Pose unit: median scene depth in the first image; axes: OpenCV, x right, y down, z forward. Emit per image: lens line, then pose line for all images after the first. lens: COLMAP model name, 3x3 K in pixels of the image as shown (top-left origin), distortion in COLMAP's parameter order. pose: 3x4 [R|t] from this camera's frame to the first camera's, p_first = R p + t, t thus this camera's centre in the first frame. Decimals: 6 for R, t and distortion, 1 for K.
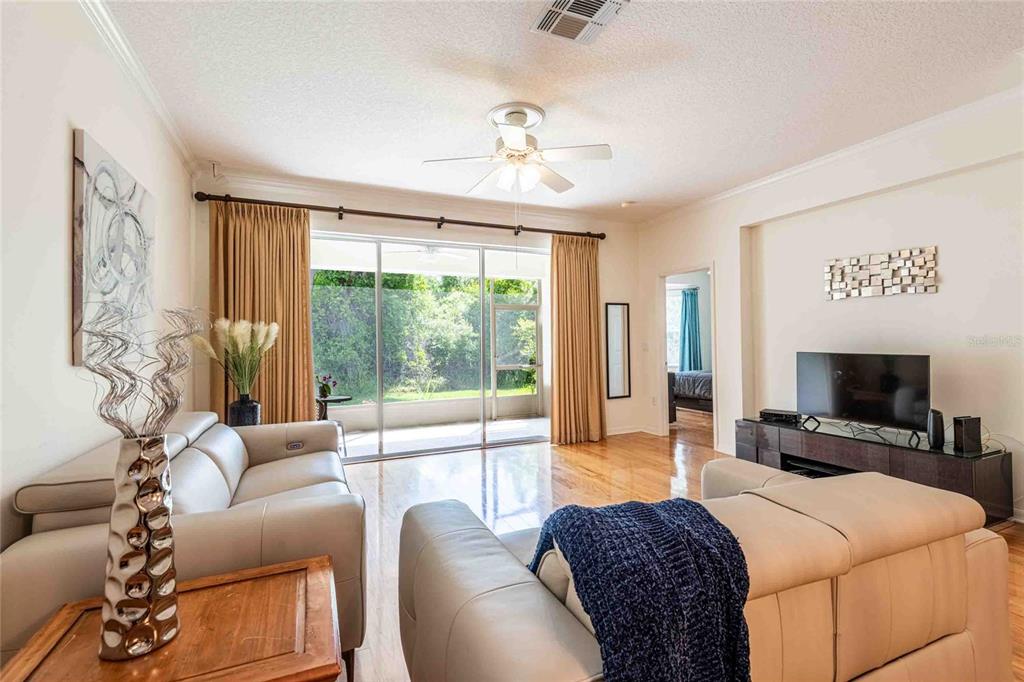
lens RADIAL K [[459.7, 0, 520.5], [0, 459.7, 341.4], [0, 0, 1]] dist [0.017181, -0.009412]
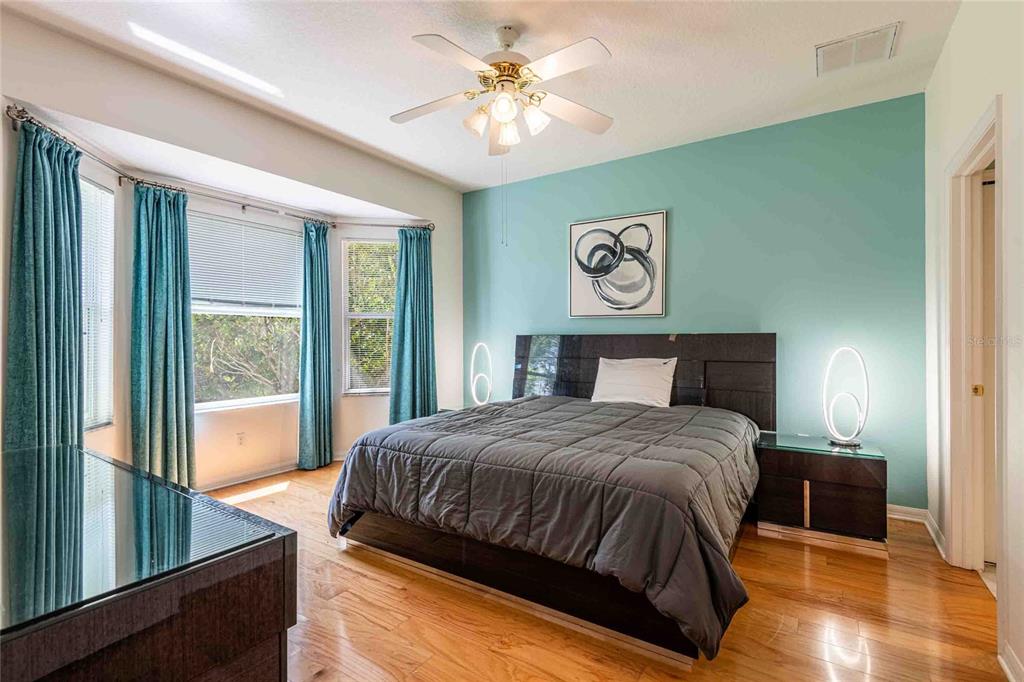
lens RADIAL K [[459.7, 0, 514.5], [0, 459.7, 340.4], [0, 0, 1]] dist [0.017181, -0.009412]
pose [[0.853340, 0.013294, 0.521185, 0.220451], [-0.013814, 0.999900, -0.002888, -0.000460], [-0.521171, -0.004736, 0.853439, 0.573856]]
